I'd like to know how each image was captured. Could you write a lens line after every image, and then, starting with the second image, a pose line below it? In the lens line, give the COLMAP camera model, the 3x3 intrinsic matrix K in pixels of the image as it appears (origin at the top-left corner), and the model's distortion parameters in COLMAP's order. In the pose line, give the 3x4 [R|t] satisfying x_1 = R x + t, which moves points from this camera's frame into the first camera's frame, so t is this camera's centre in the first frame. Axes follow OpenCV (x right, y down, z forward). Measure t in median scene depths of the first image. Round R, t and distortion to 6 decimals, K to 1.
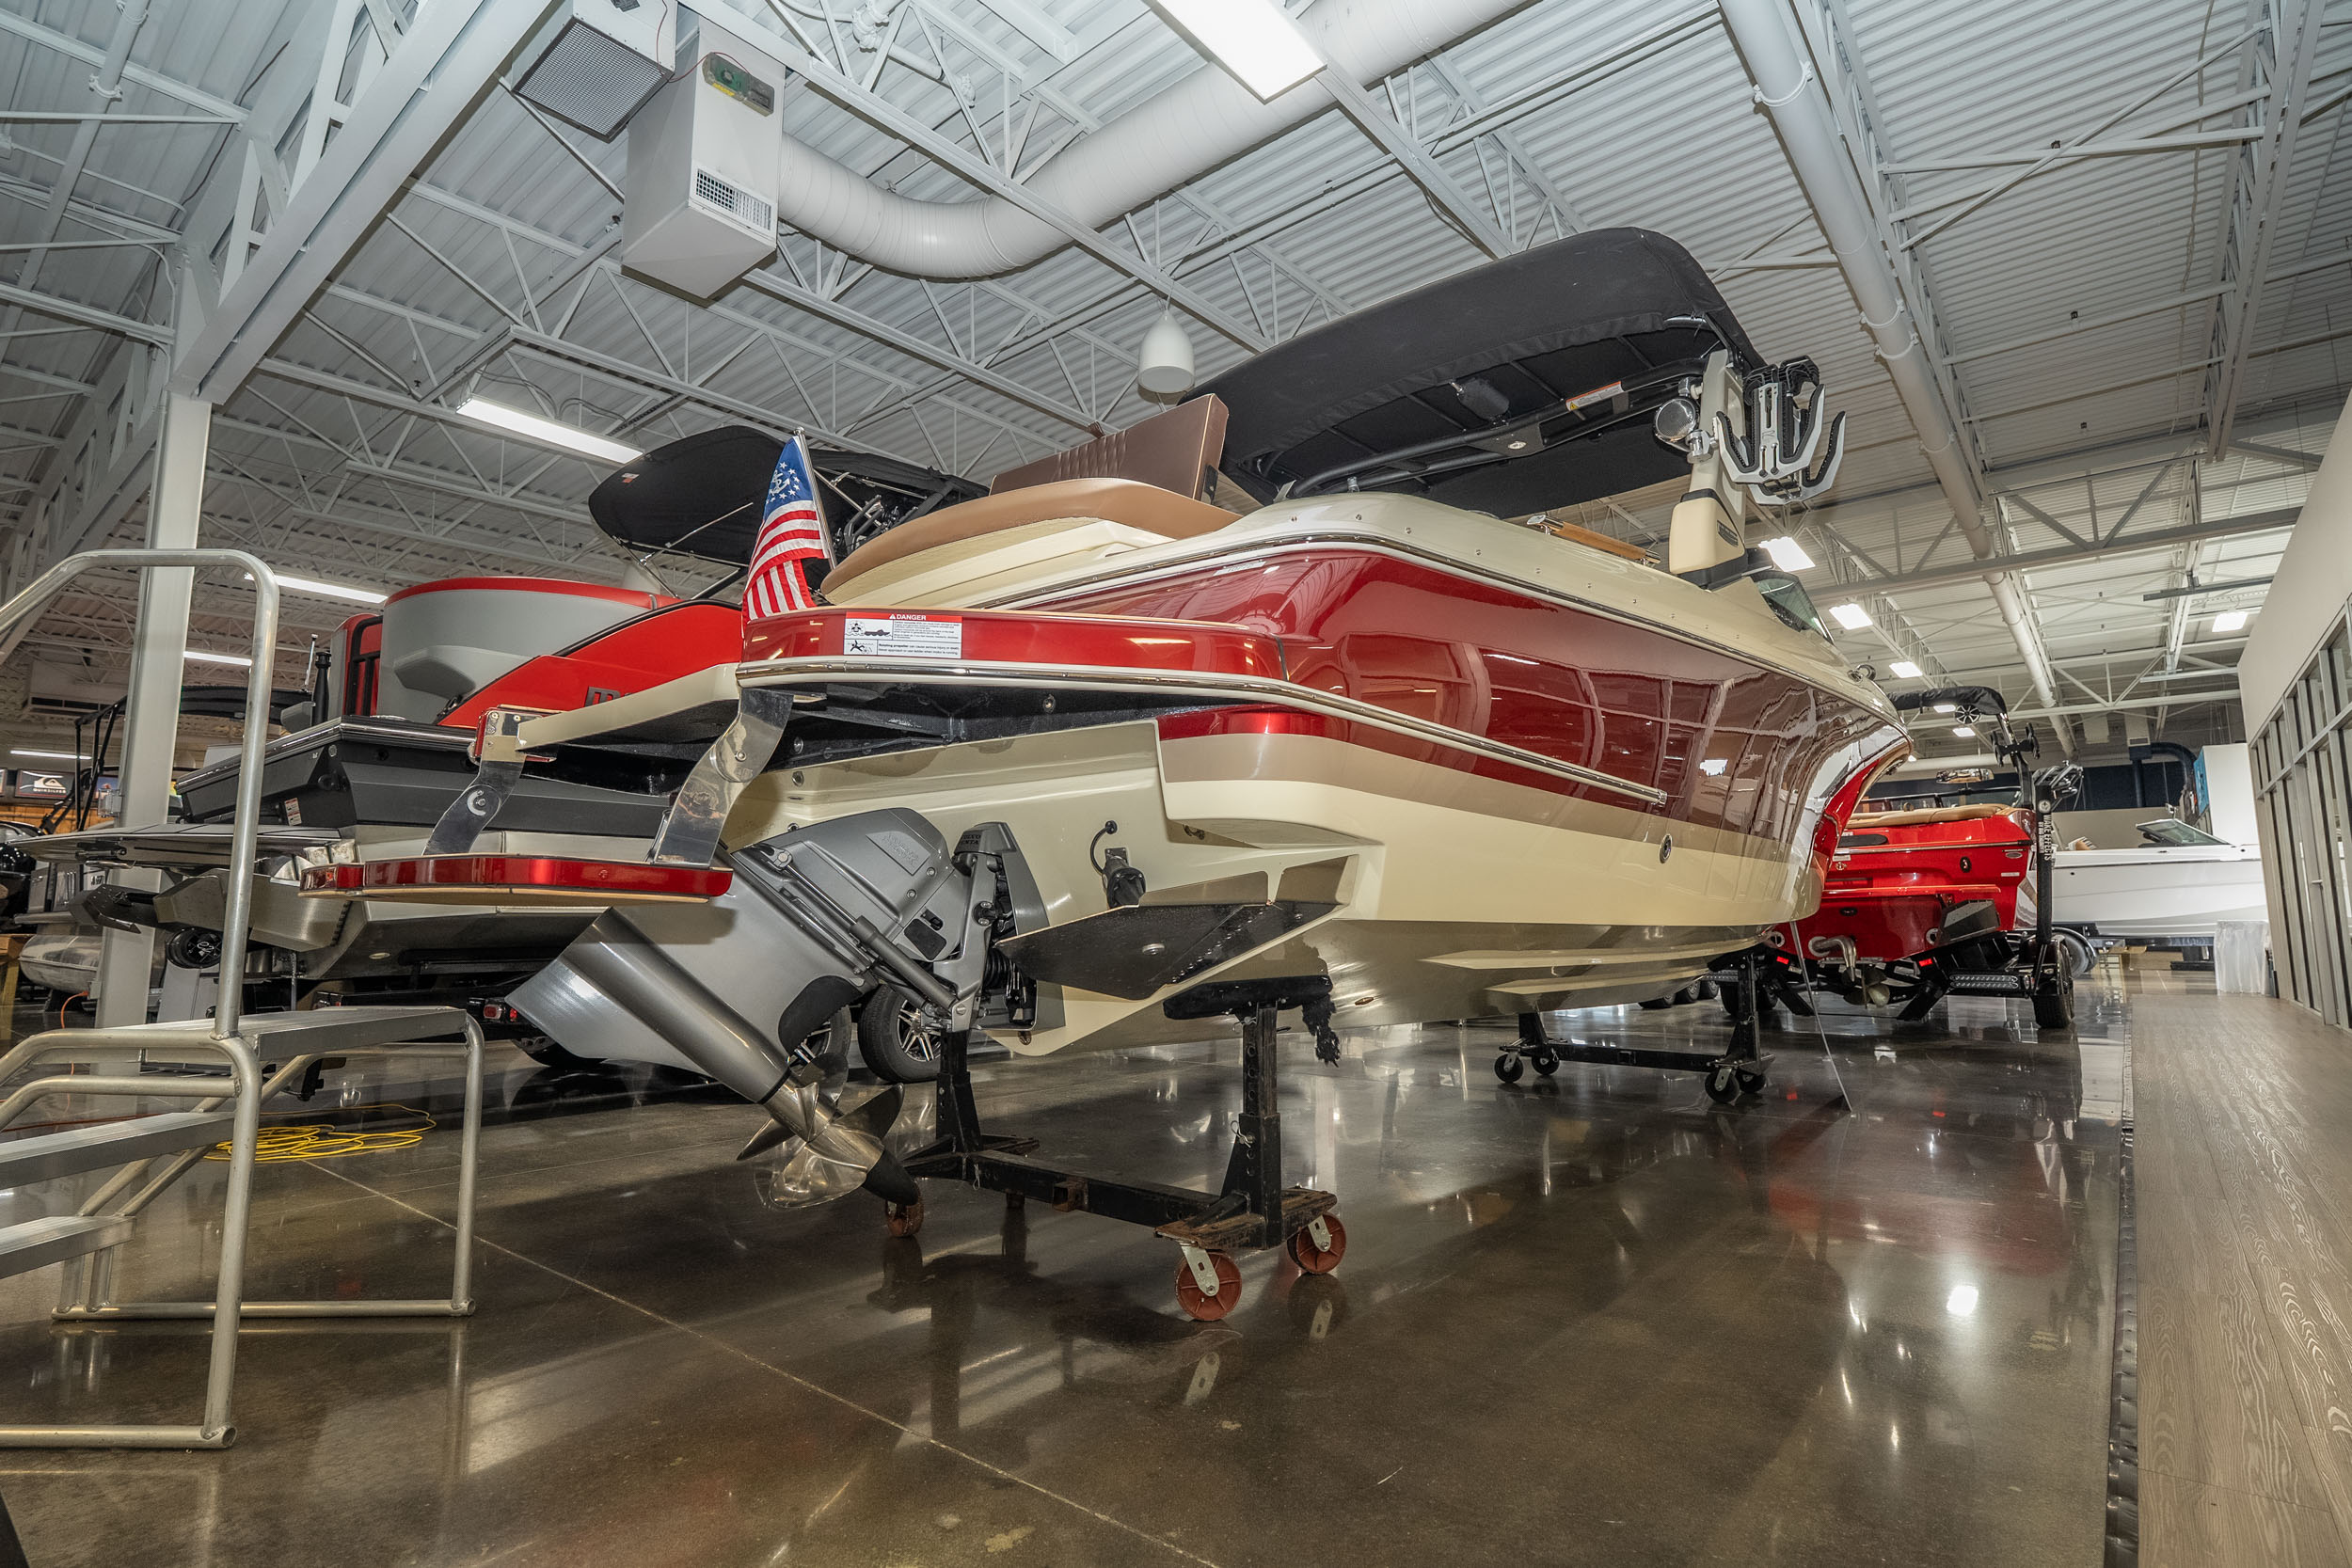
lens RADIAL K [[1148.2, 0, 1174.1], [0, 1148.2, 779.9], [0, 0, 1]] dist [-0.002705, 0.000801]
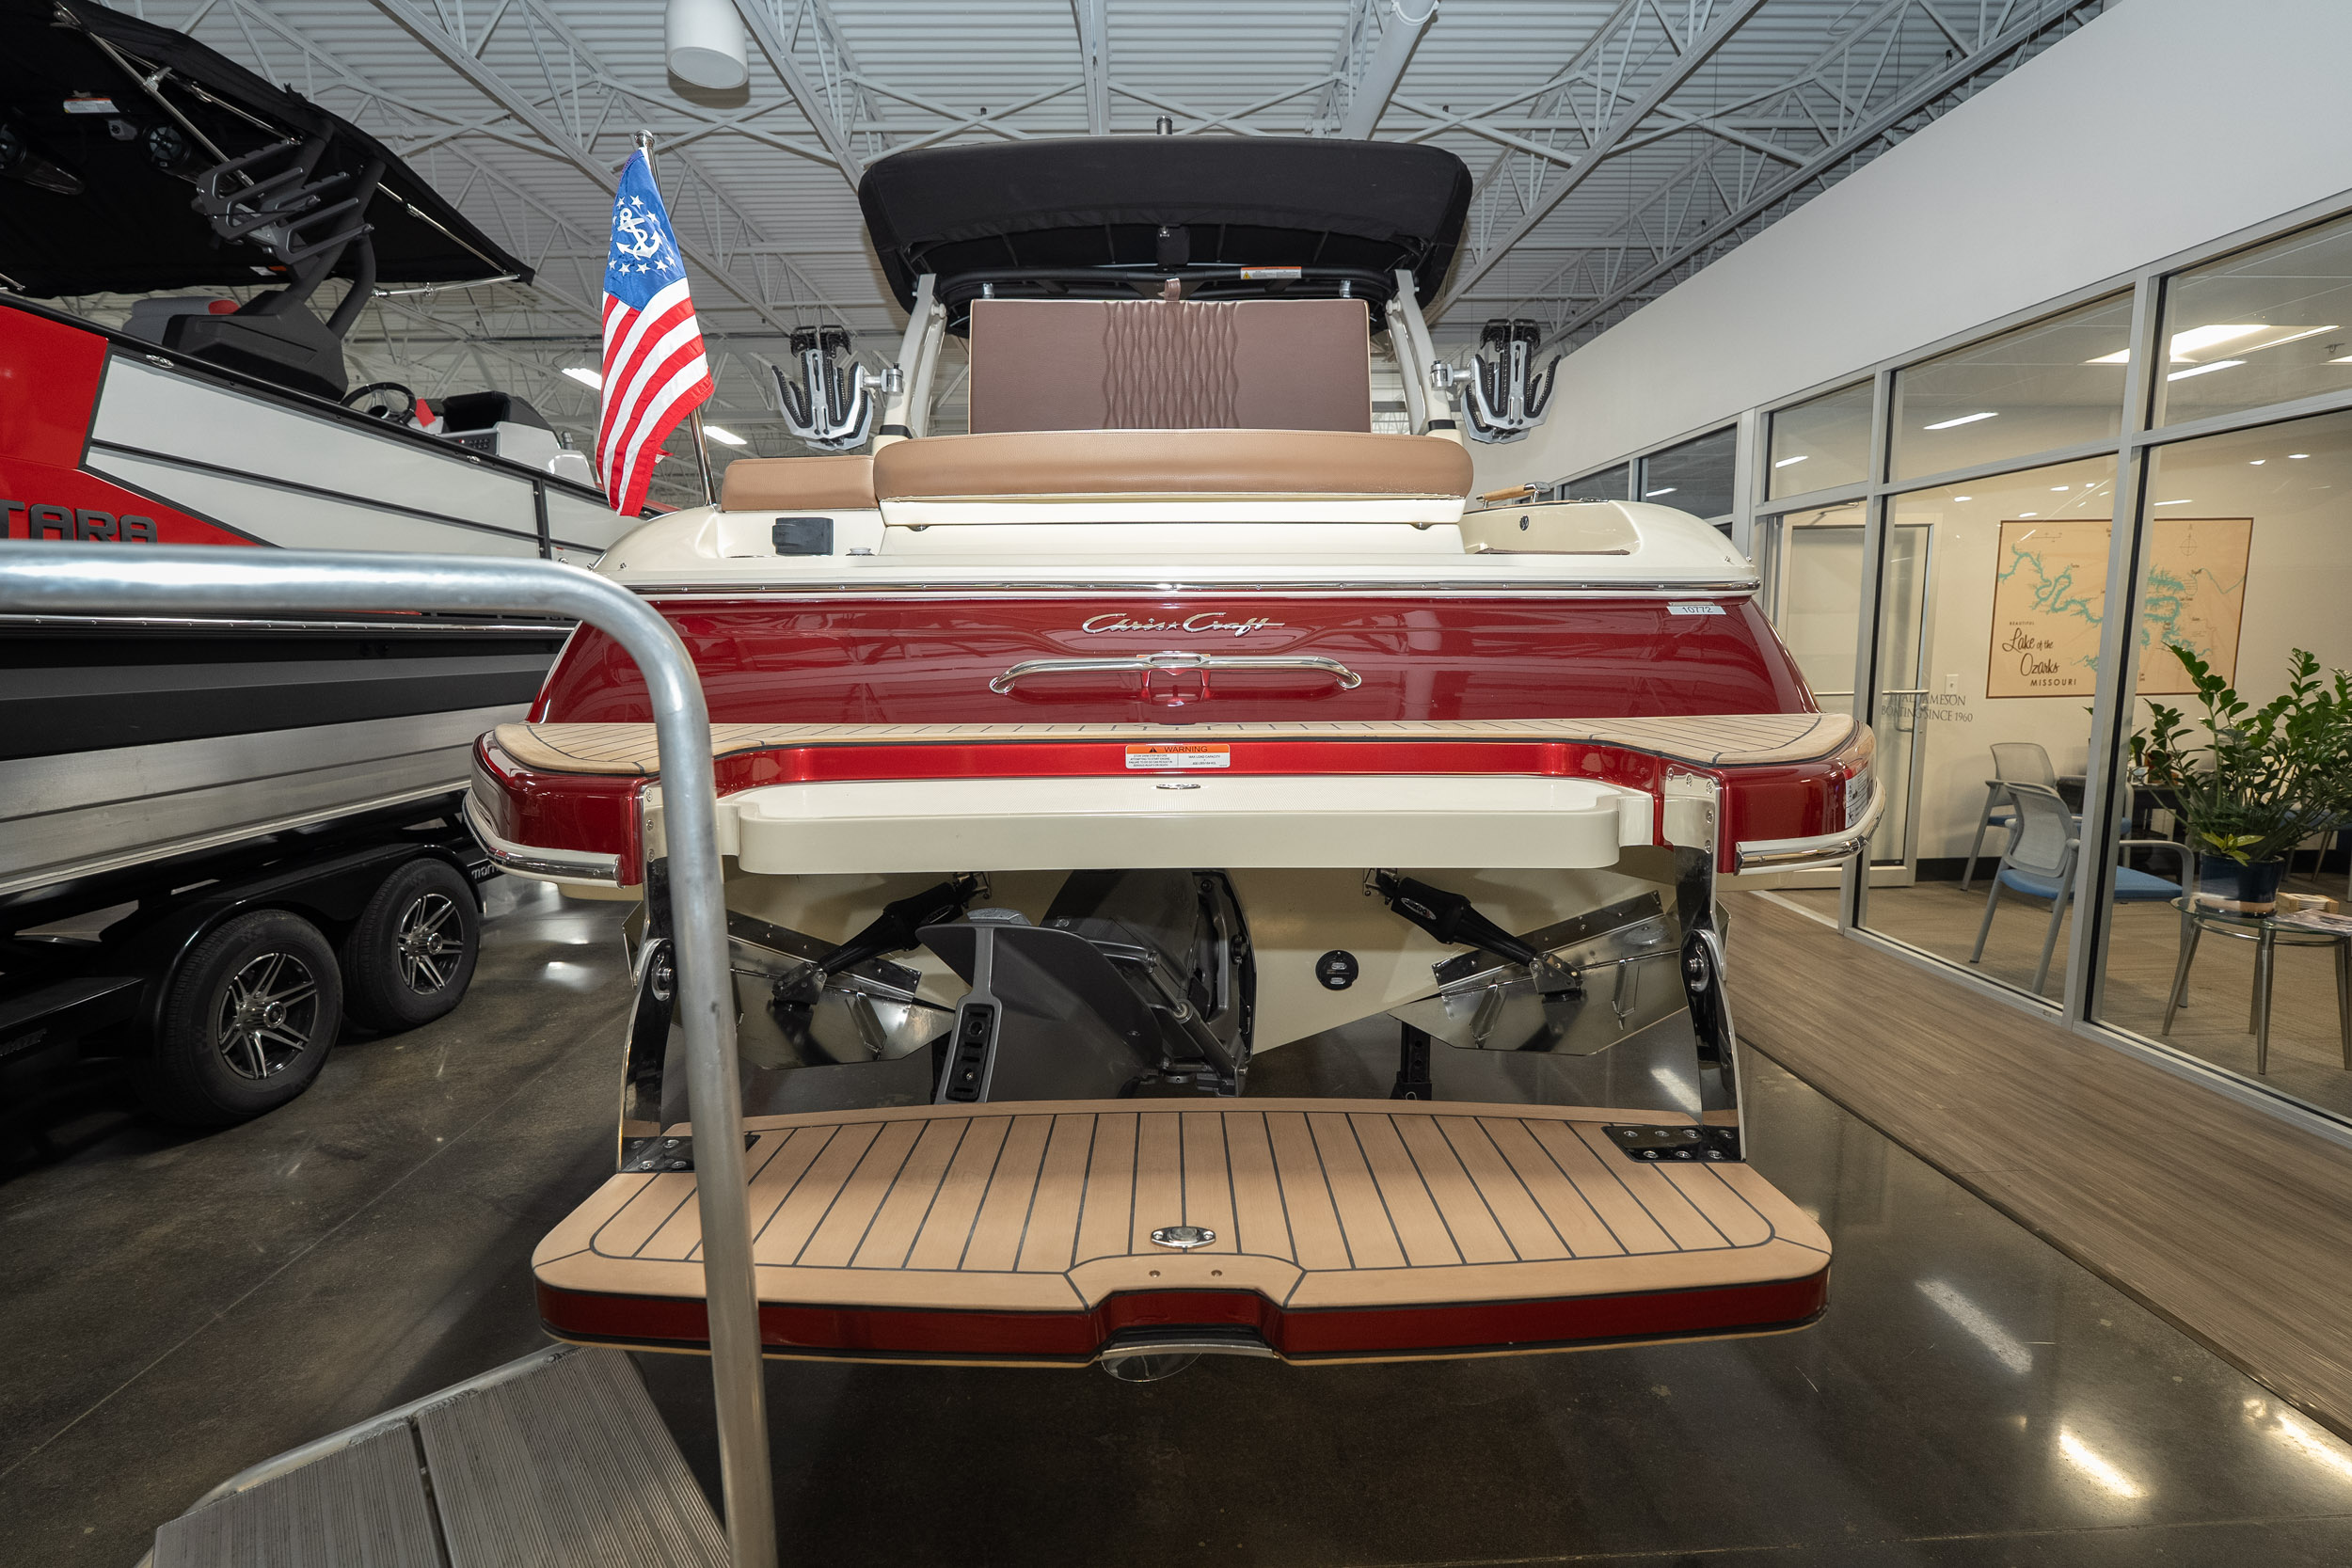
lens RADIAL K [[1056.4, 0, 1177.4], [0, 1056.4, 778.9], [0, 0, 1]] dist [-0.005228, 0.001645]
pose [[0.741366, -0.097841, 0.663930, -0.384435], [-0.068194, 0.973211, 0.219566, -0.093861], [-0.667627, -0.208055, 0.714834, 0.281925]]
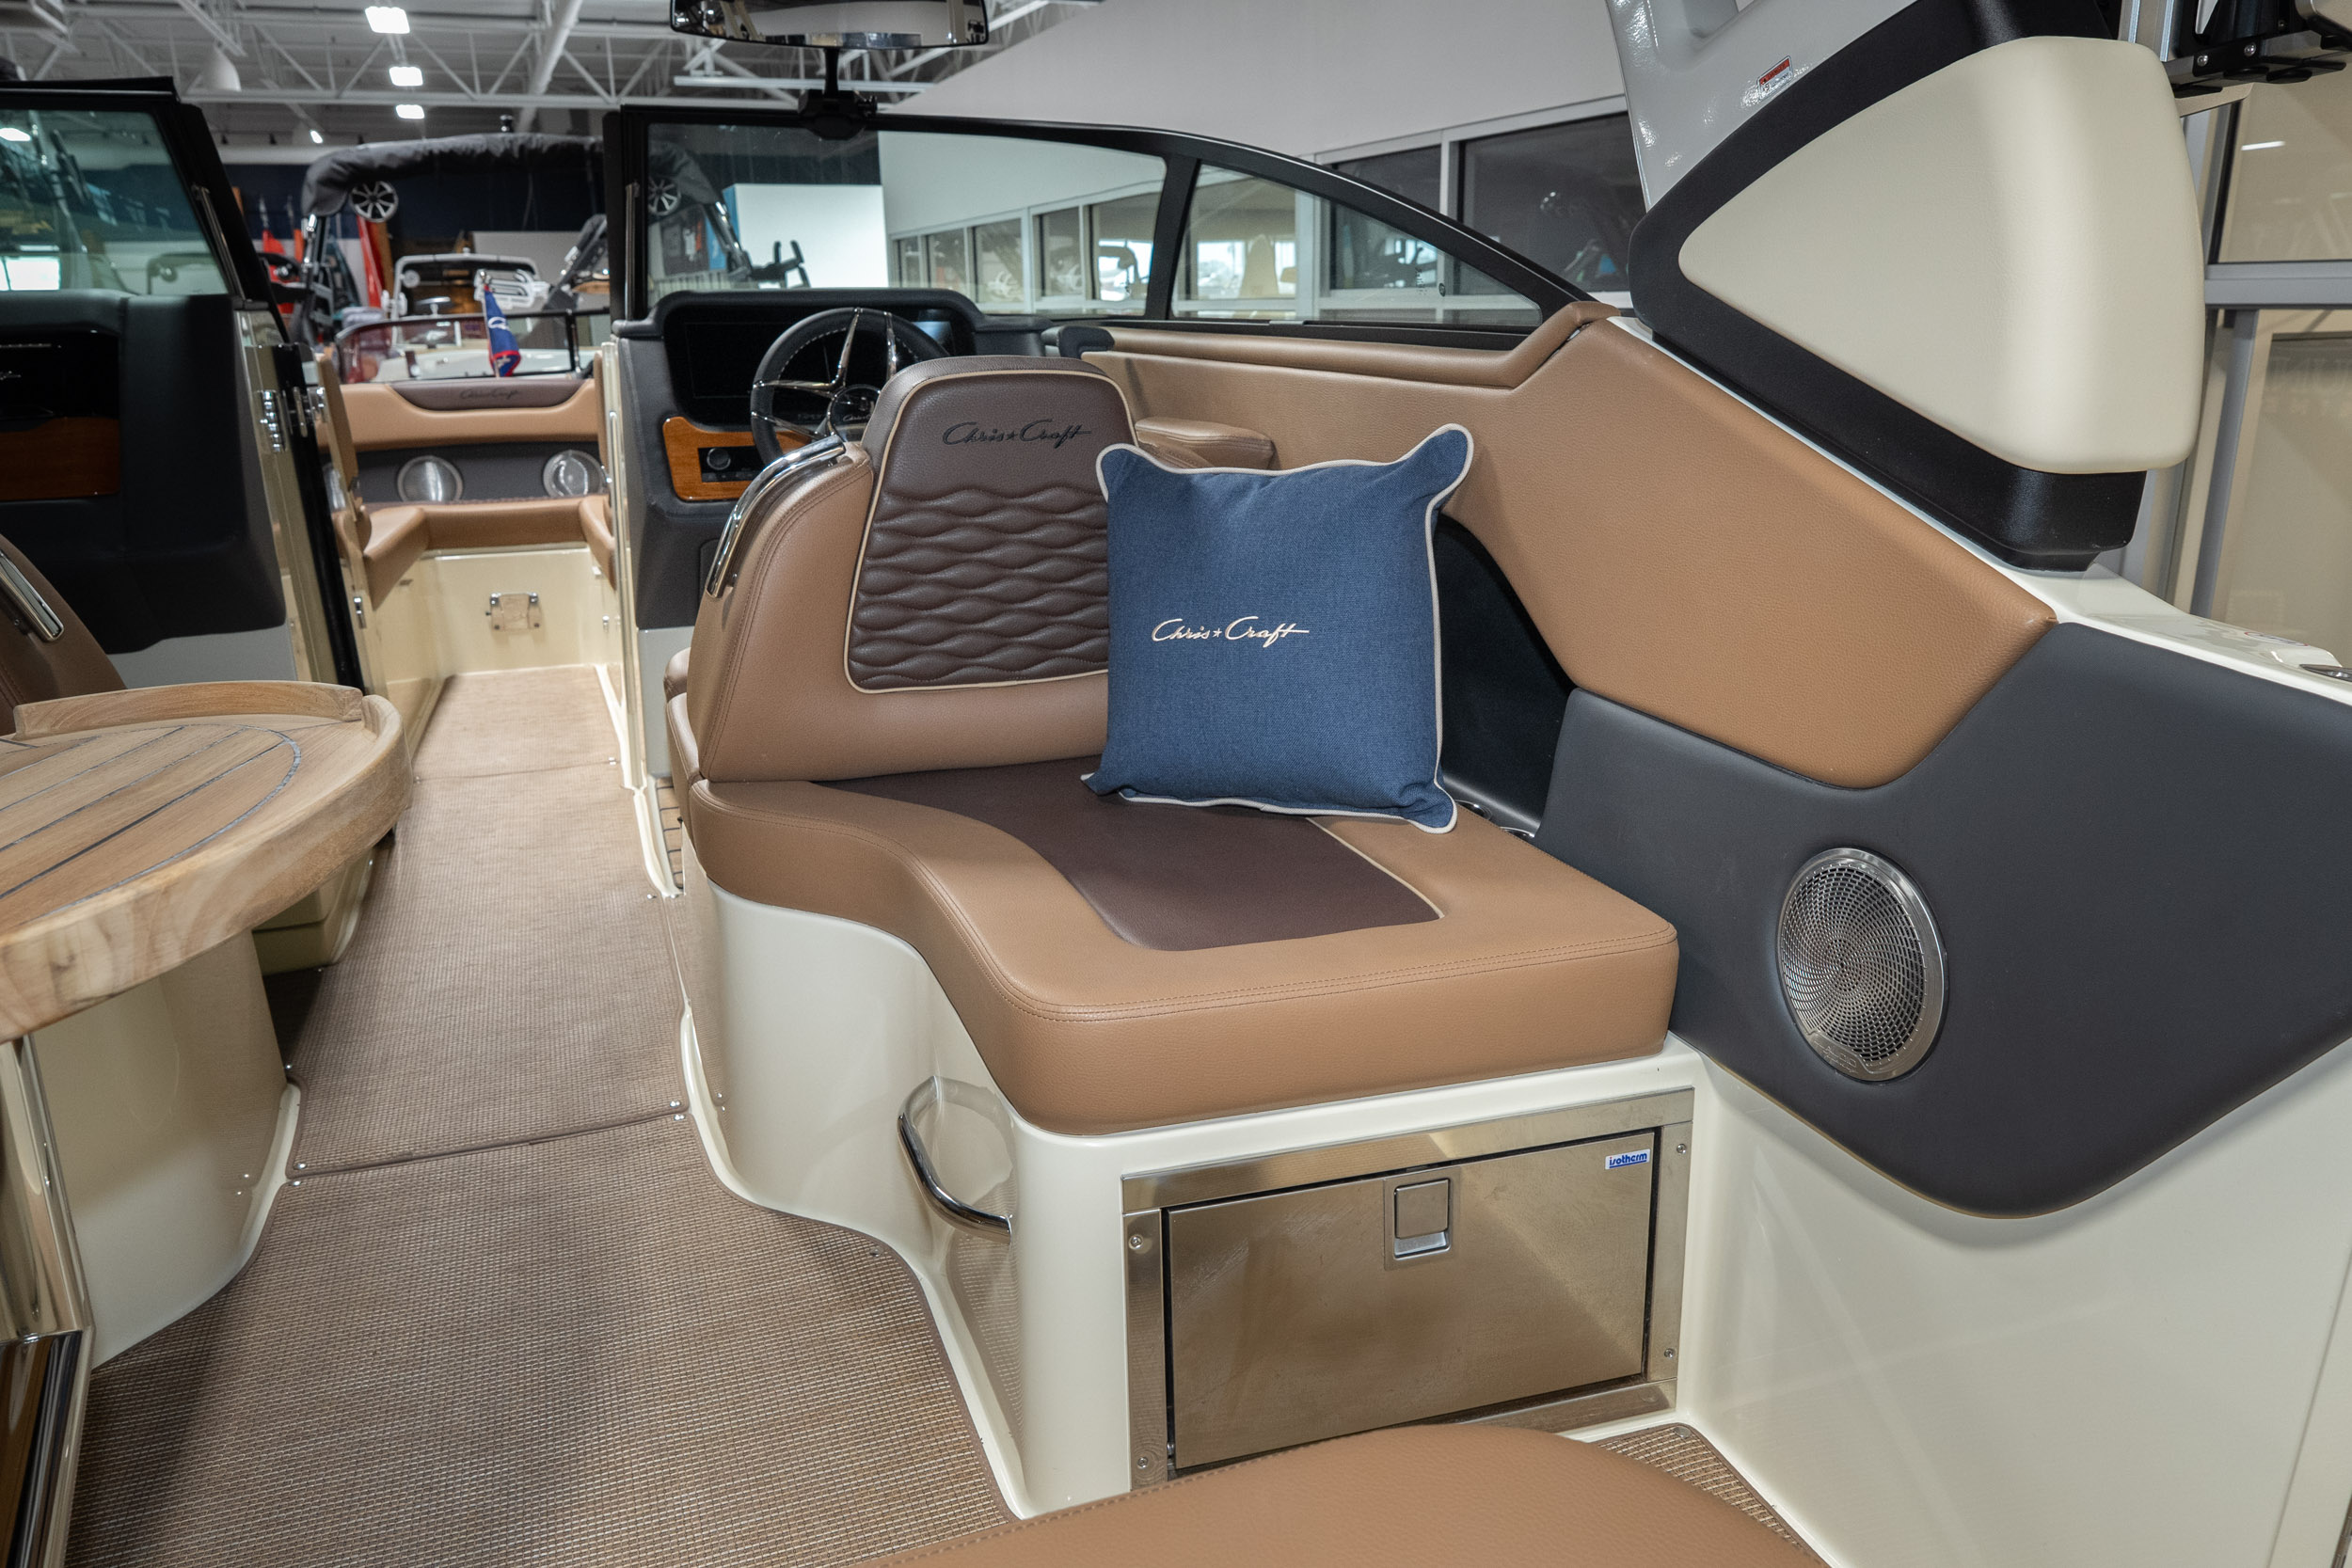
lens RADIAL K [[1626.6, 0, 1179.2], [0, 1626.6, 779.9], [0, 0, 1]] dist [-0.003022, -0.001752]
pose [[0.464164, -0.253246, 0.848774, 0.107051], [-0.093858, 0.938798, 0.331434, -0.163644], [-0.880762, -0.233504, 0.411987, 0.794111]]
